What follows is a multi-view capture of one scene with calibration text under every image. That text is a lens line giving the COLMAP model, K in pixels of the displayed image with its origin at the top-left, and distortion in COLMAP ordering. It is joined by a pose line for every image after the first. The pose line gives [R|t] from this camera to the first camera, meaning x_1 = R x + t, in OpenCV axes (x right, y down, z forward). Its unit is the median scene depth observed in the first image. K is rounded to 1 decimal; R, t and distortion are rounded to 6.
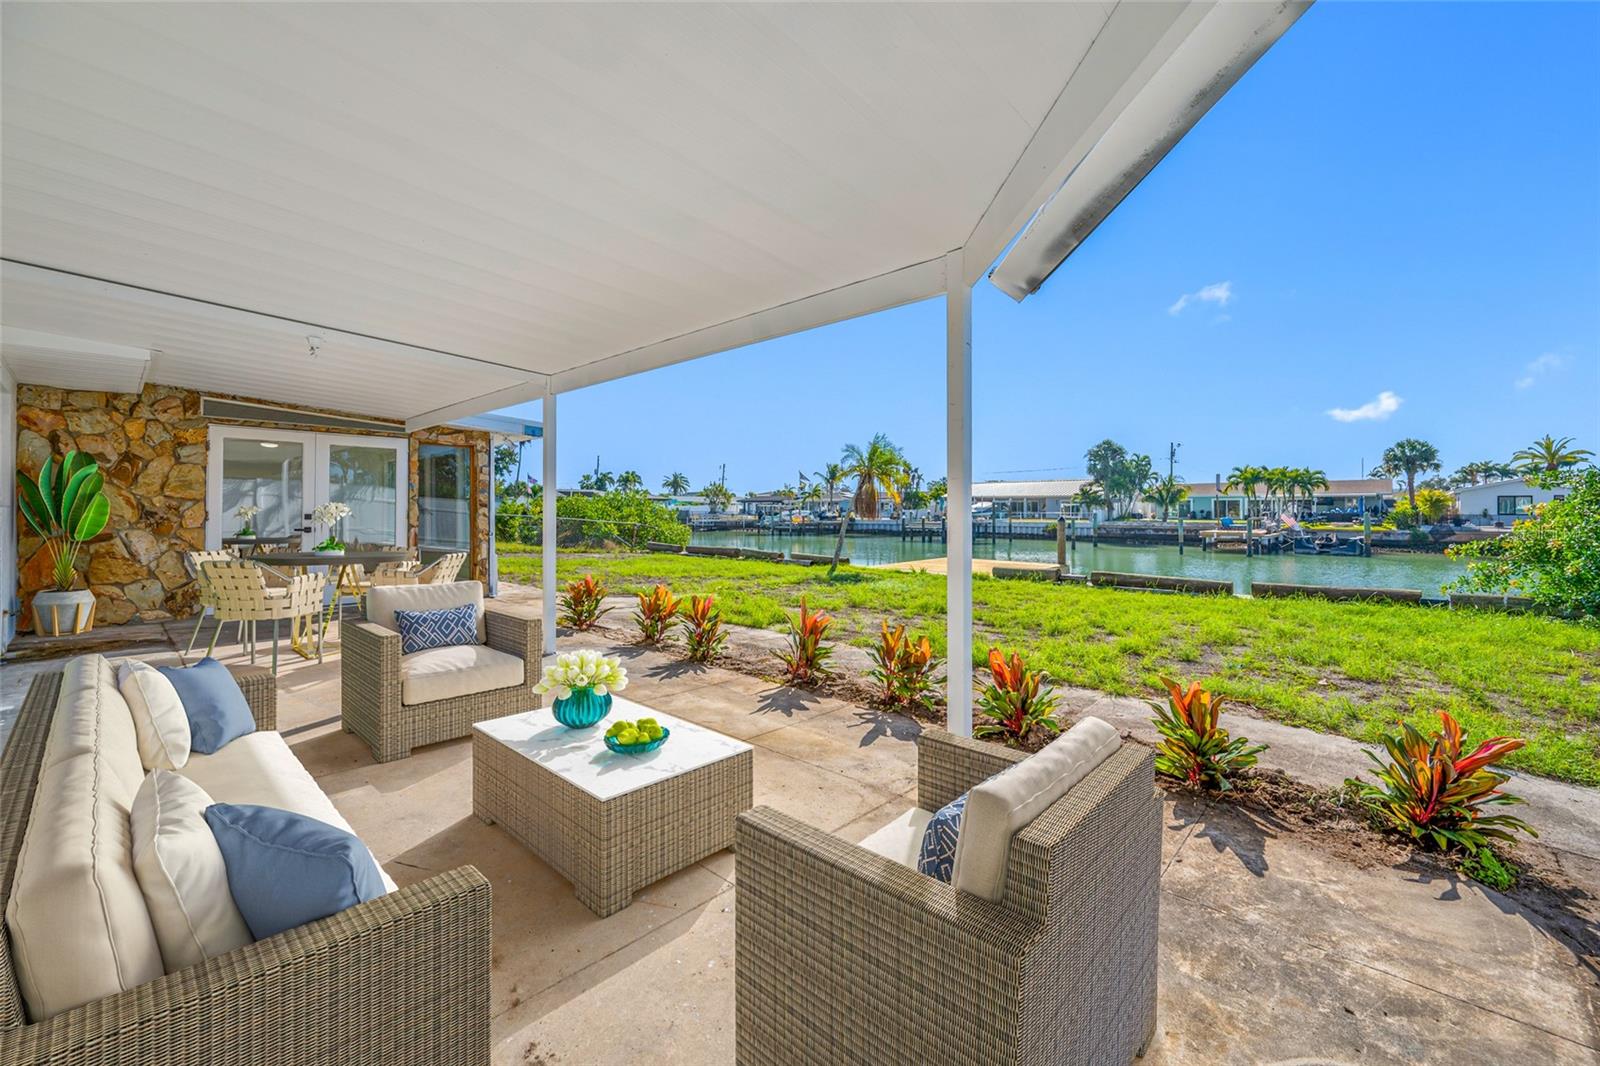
lens RADIAL K [[634.1, 0, 790.7], [0, 634.1, 527.8], [0, 0, 1]] dist [0.001345, 0.000170]
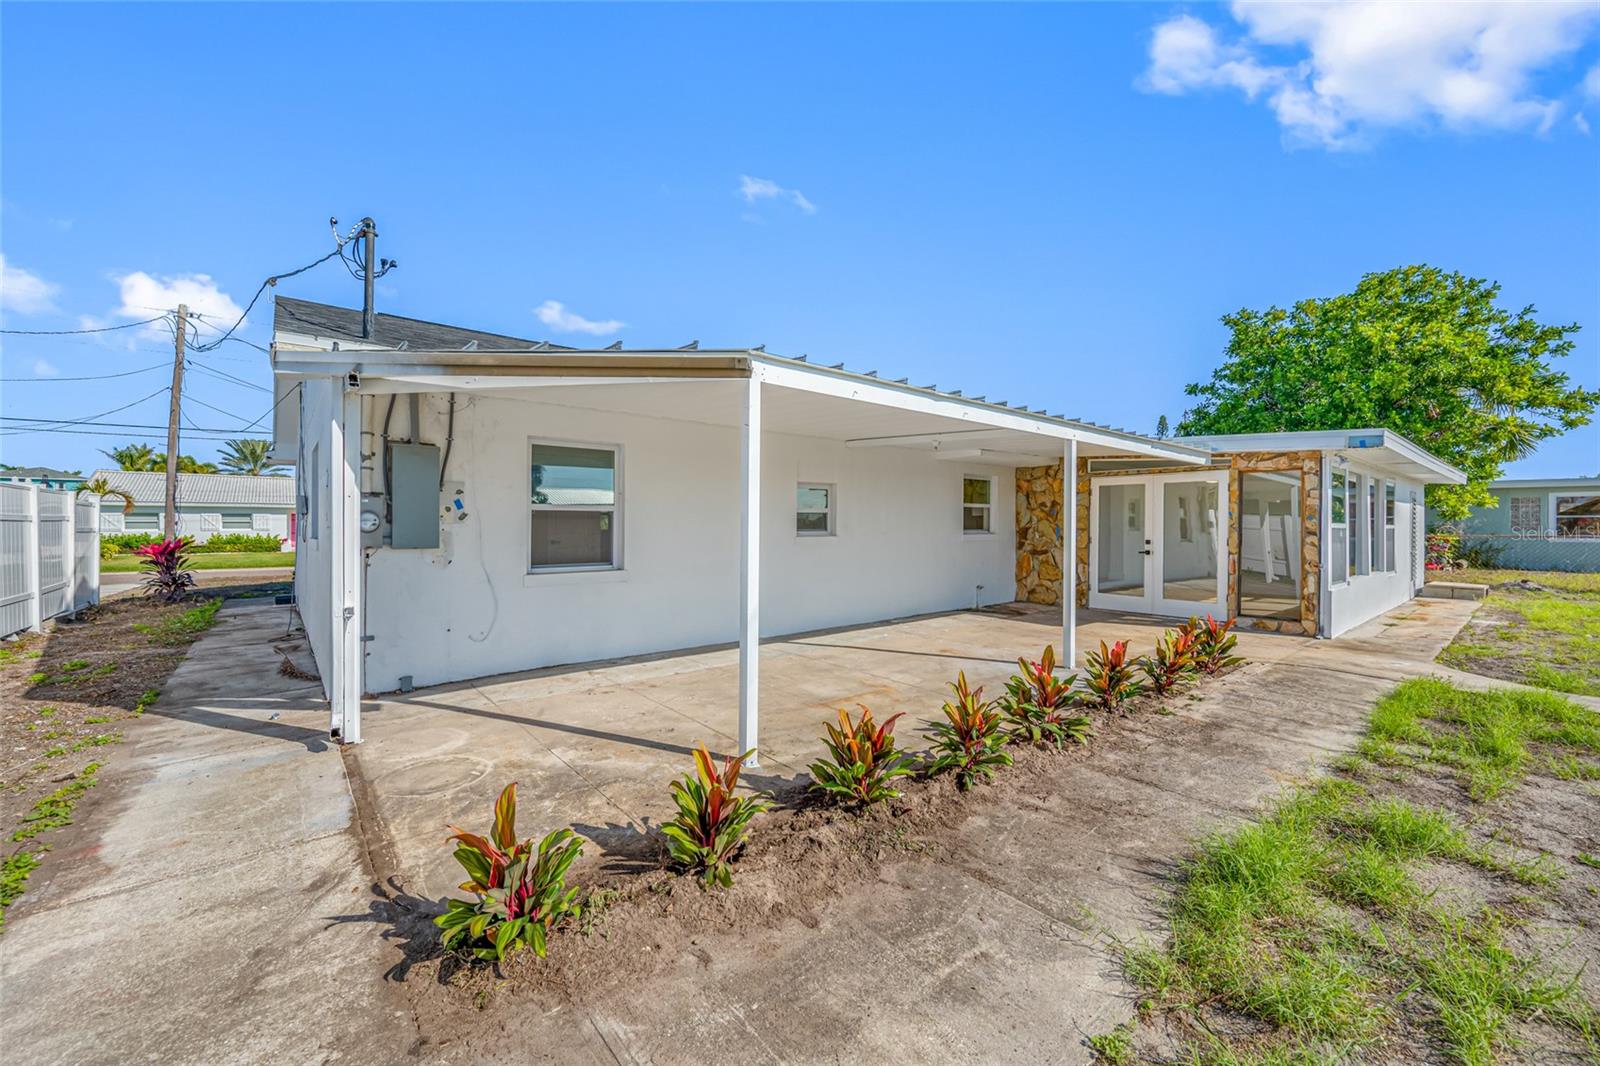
lens RADIAL K [[634.1, 0, 790.7], [0, 634.1, 527.8], [0, 0, 1]] dist [0.001345, 0.000170]
pose [[-0.126630, -0.000489, -0.991950, 0.675997], [-0.029050, 0.999573, 0.003216, -0.034510], [0.991525, 0.029223, -0.126590, 0.539505]]
